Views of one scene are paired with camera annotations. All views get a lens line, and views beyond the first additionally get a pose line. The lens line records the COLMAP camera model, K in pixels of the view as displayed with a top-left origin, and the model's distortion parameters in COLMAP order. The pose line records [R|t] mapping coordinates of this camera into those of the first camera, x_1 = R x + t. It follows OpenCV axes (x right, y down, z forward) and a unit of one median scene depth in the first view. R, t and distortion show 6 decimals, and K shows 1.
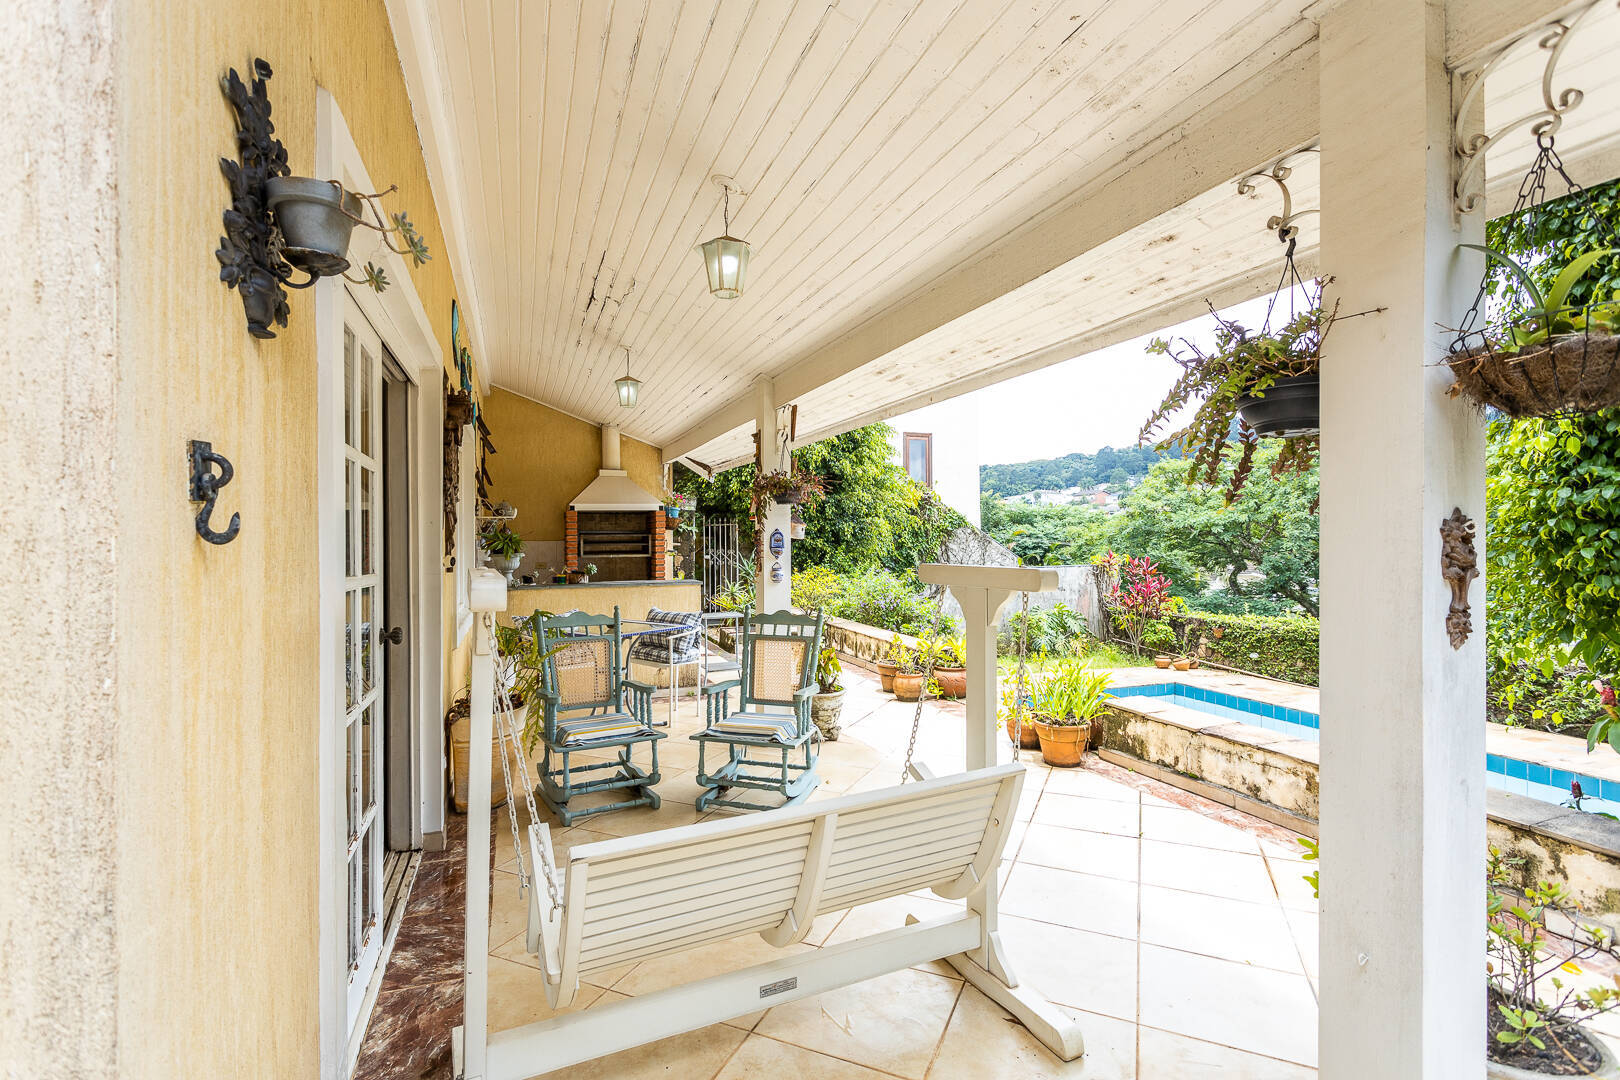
lens RADIAL K [[761.3, 0, 807.7], [0, 761.3, 537.1], [0, 0, 1]] dist [0.003519, 0.001345]
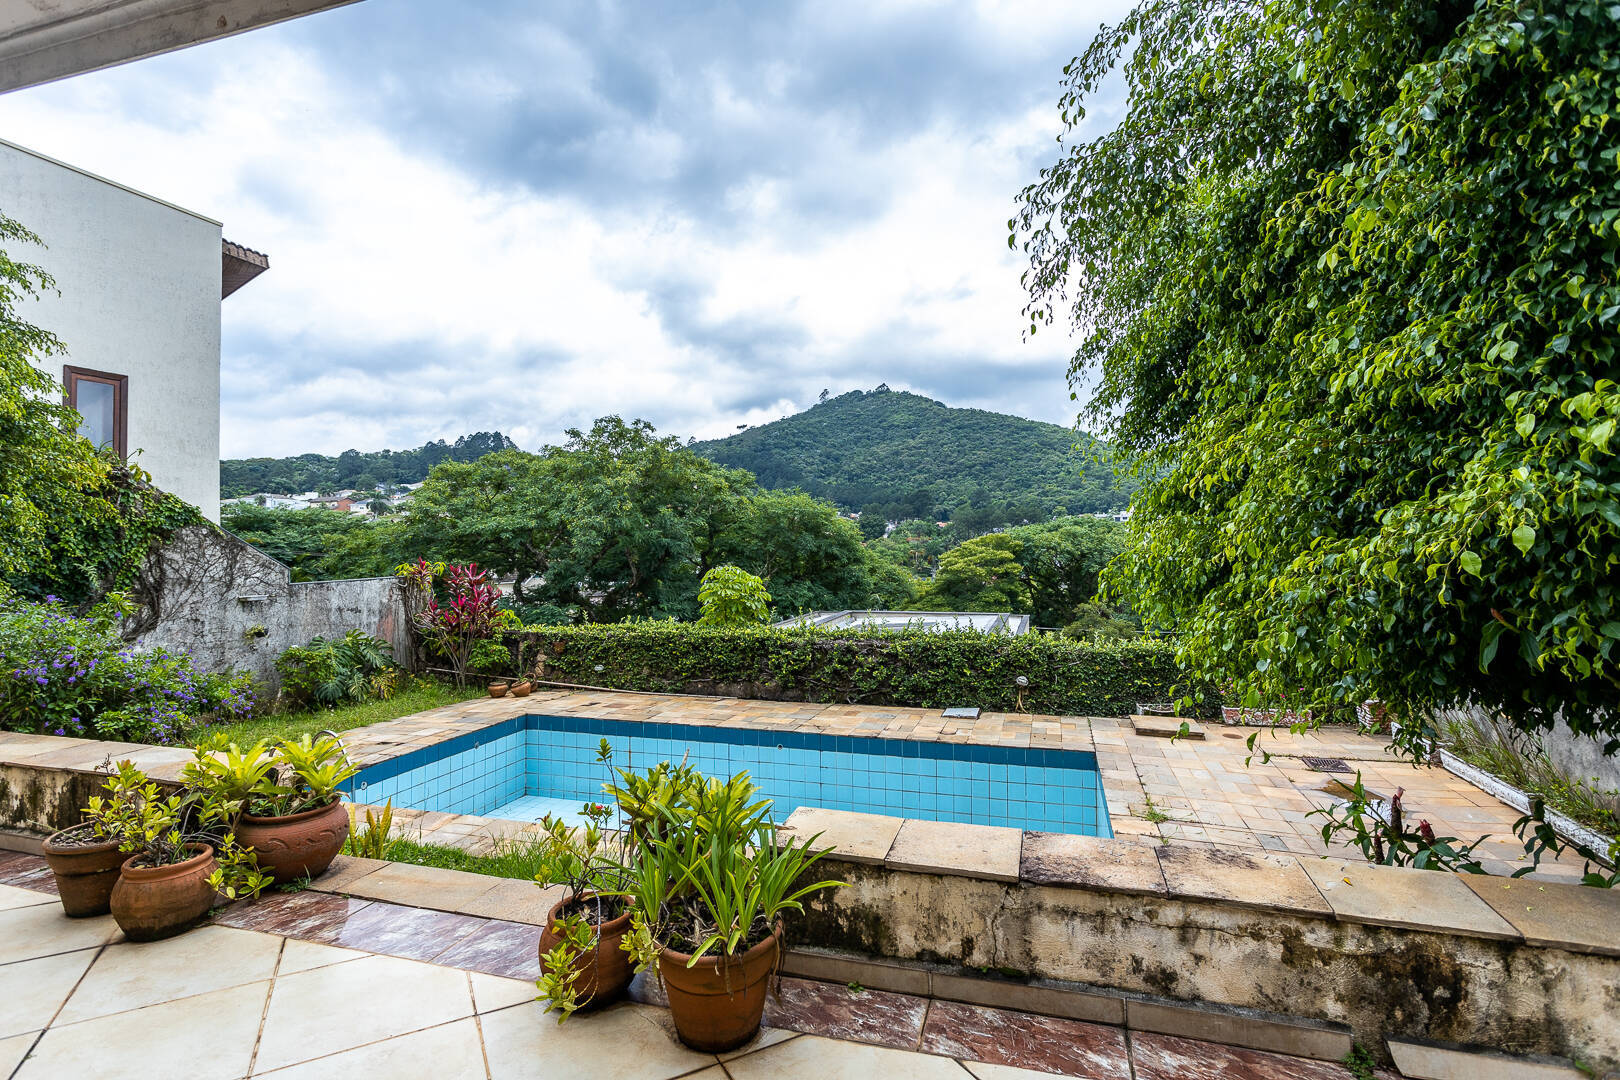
lens RADIAL K [[757.9, 0, 814.9], [0, 757.9, 519.8], [0, 0, 1]] dist [0.004293, 0.000506]
pose [[0.600933, 0.022217, 0.798991, 0.010426], [0.007934, 0.999399, -0.033757, 0.013250], [-0.799260, 0.026625, 0.600395, 0.313604]]
